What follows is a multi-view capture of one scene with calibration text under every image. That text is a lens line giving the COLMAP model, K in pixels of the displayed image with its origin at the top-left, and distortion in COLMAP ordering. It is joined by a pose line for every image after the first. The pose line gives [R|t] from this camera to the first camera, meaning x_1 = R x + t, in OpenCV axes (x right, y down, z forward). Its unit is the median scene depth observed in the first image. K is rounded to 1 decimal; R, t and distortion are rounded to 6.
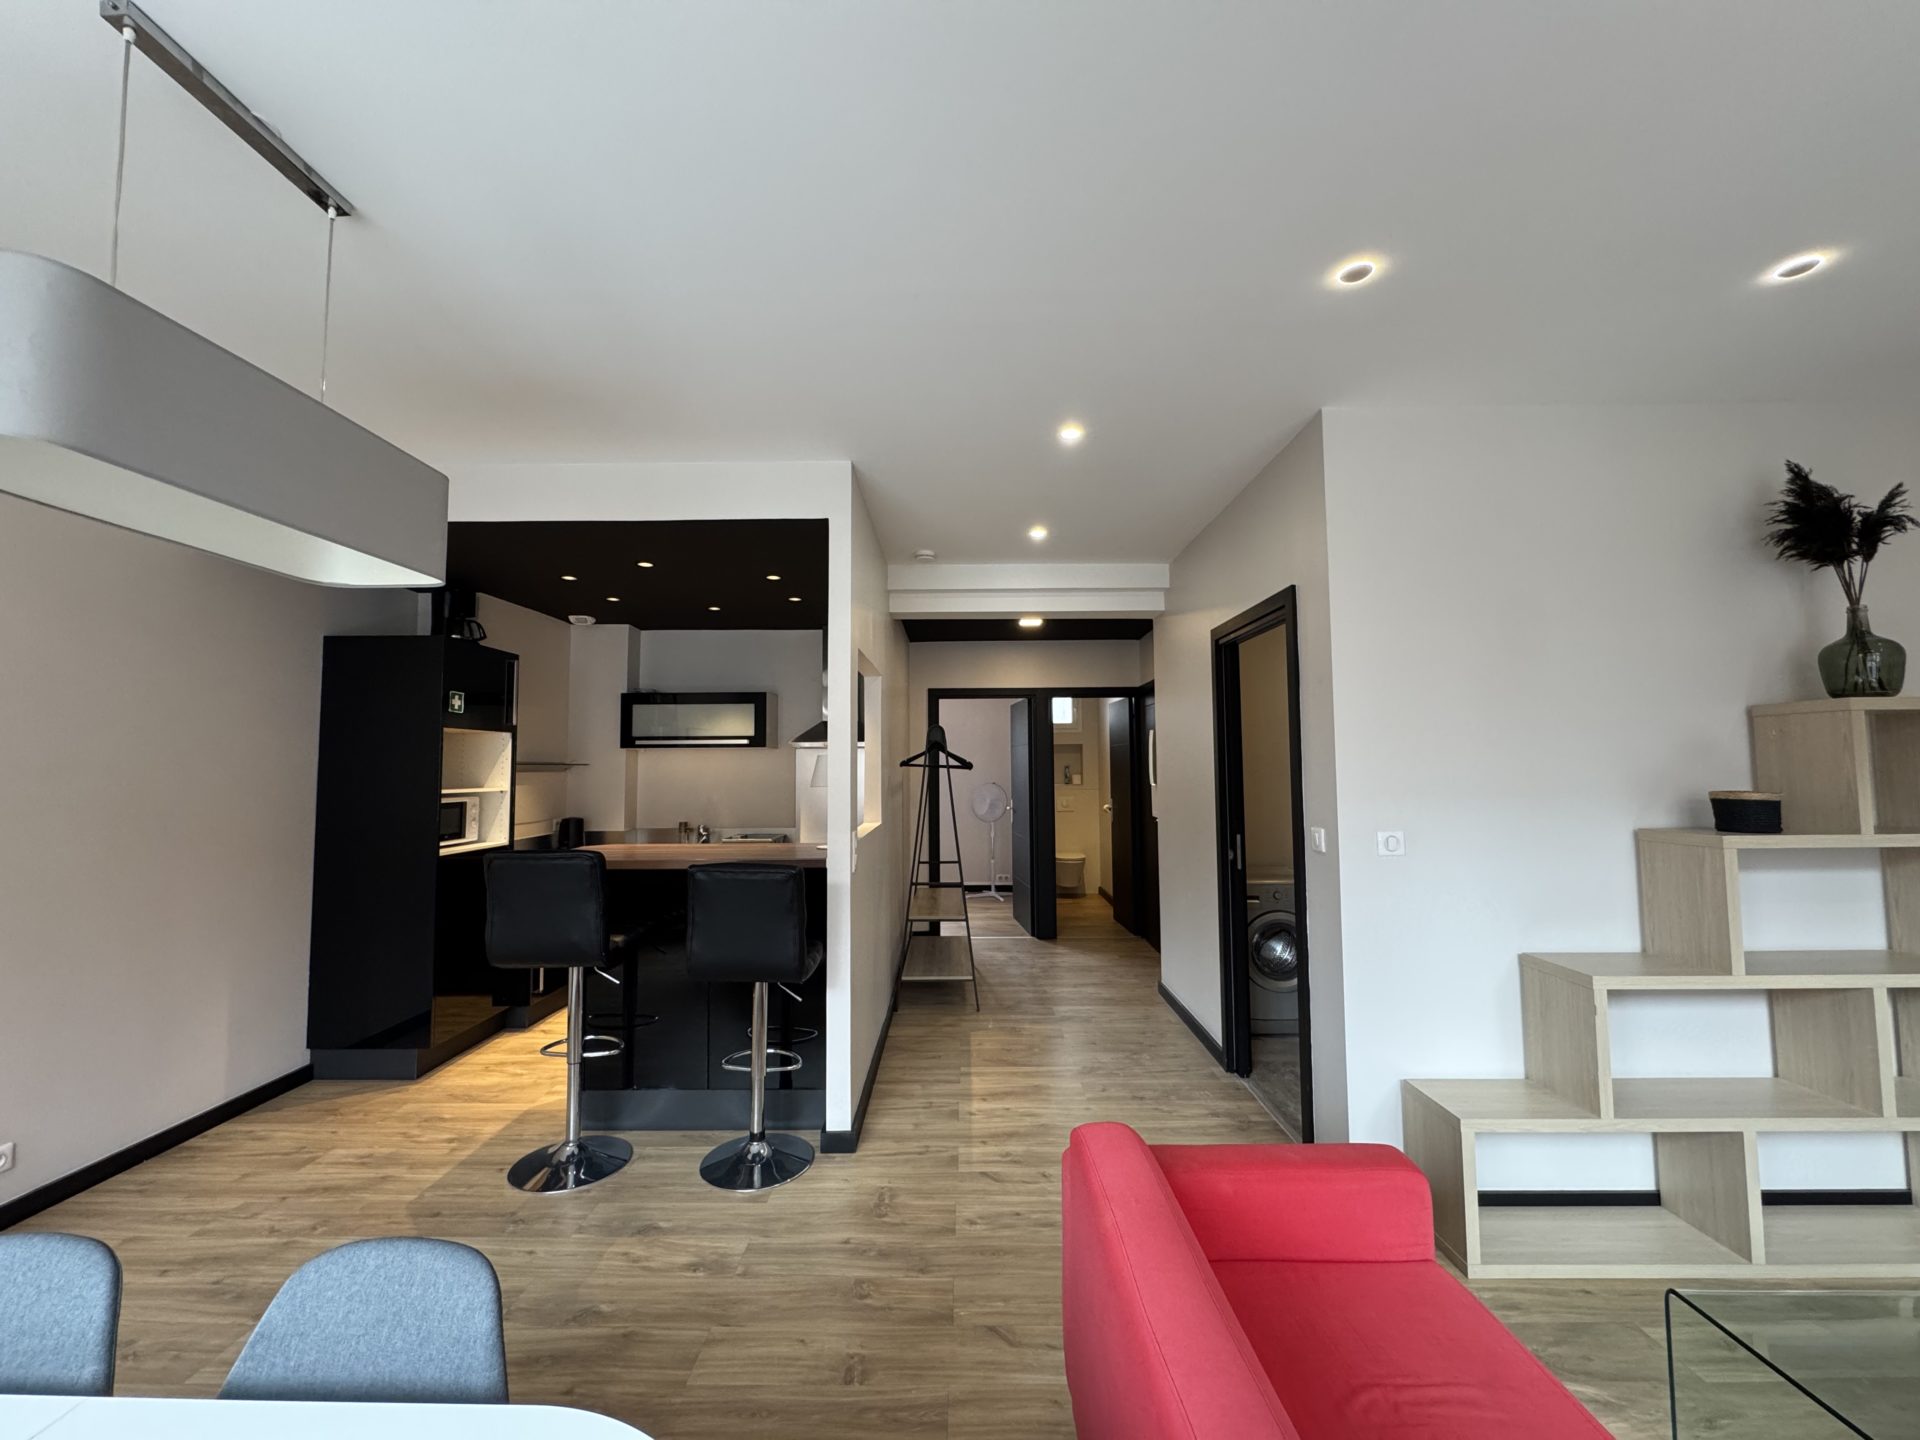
lens RADIAL K [[766.8, 0, 967.7], [0, 766.8, 723.2], [0, 0, 1]] dist [-0.002301, 0.000461]
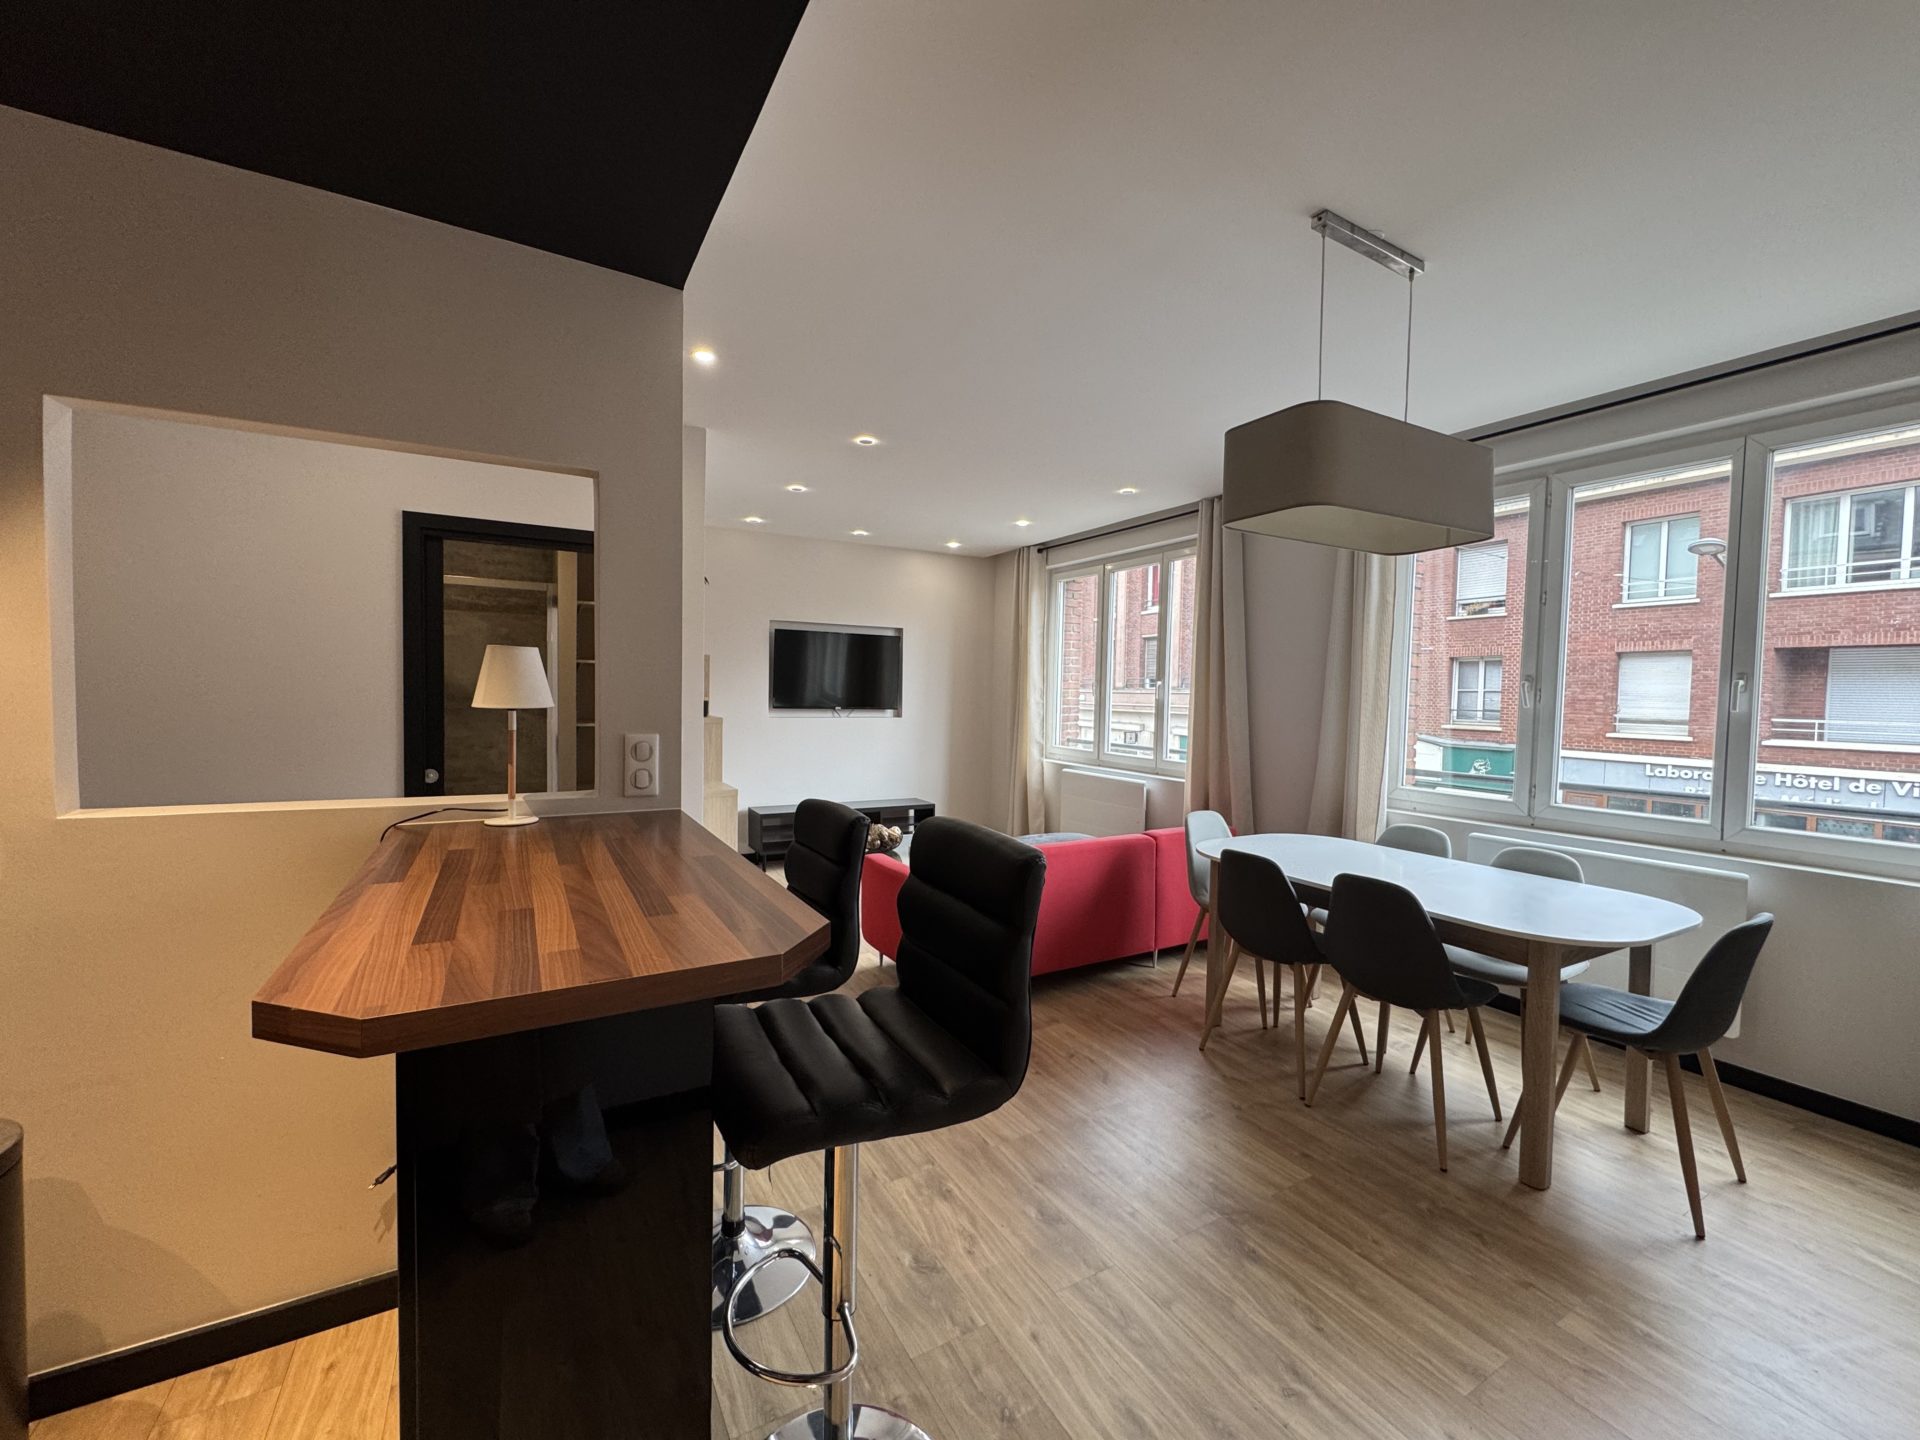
lens RADIAL K [[766.8, 0, 963.7], [0, 766.8, 723.7], [0, 0, 1]] dist [-0.002301, 0.000461]
pose [[-0.514912, -0.034233, 0.856559, -1.134976], [-0.077614, 0.996960, -0.006813, 0.120665], [-0.853722, -0.069990, -0.516004, 1.469405]]
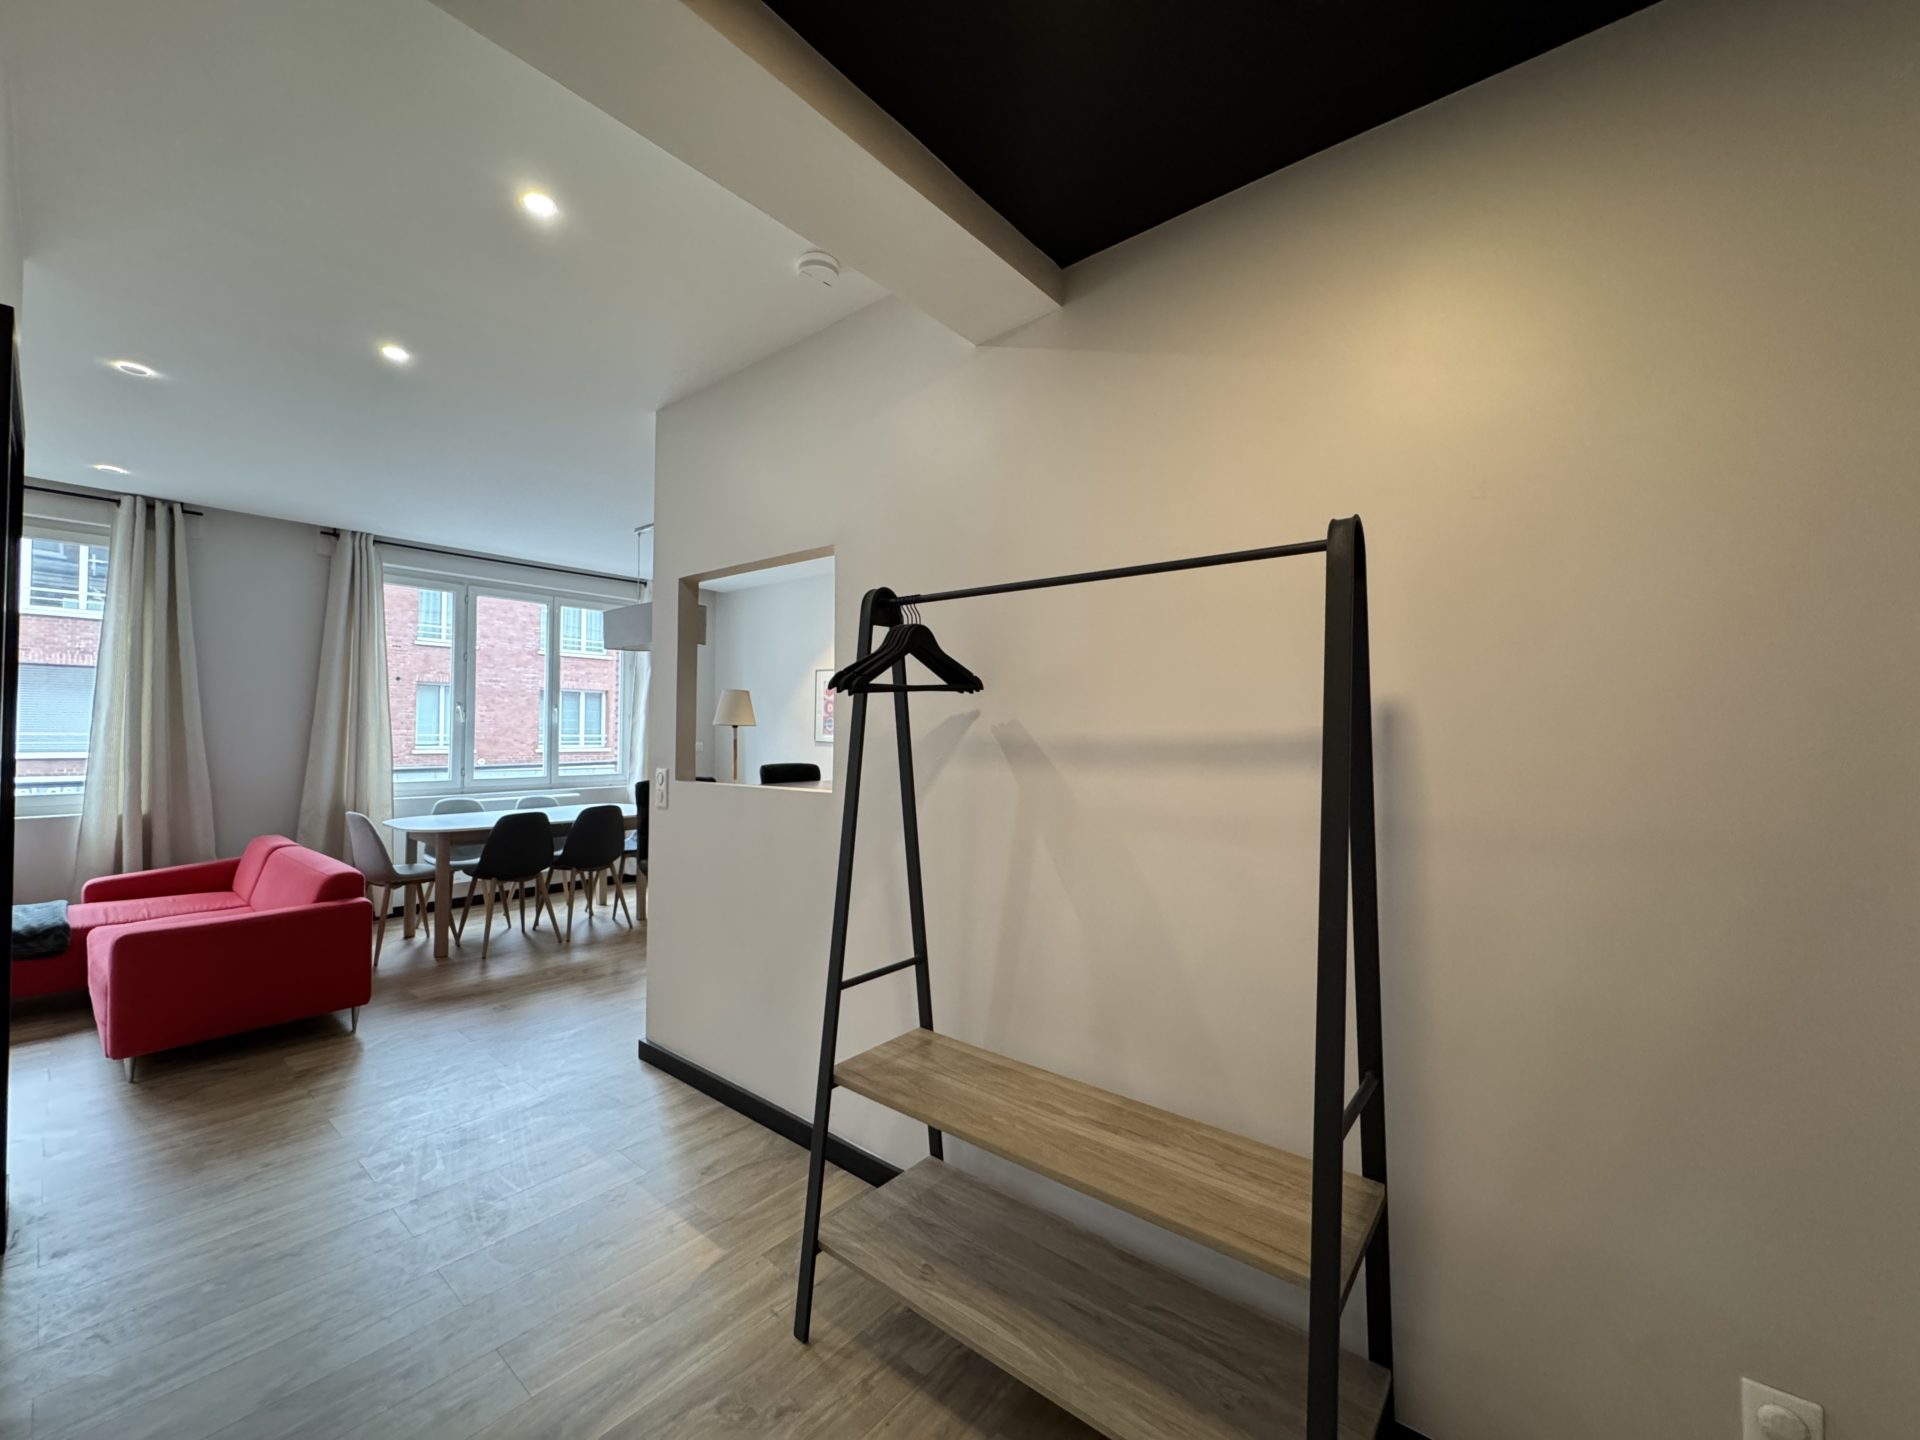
lens RADIAL K [[766.8, 0, 944.1], [0, 766.8, 722.7], [0, 0, 1]] dist [-0.002301, 0.000461]
pose [[-0.640909, -0.003328, -0.767610, 0.503881], [0.056701, 0.997054, -0.051665, 0.214734], [0.765520, -0.076637, -0.638831, 2.548809]]
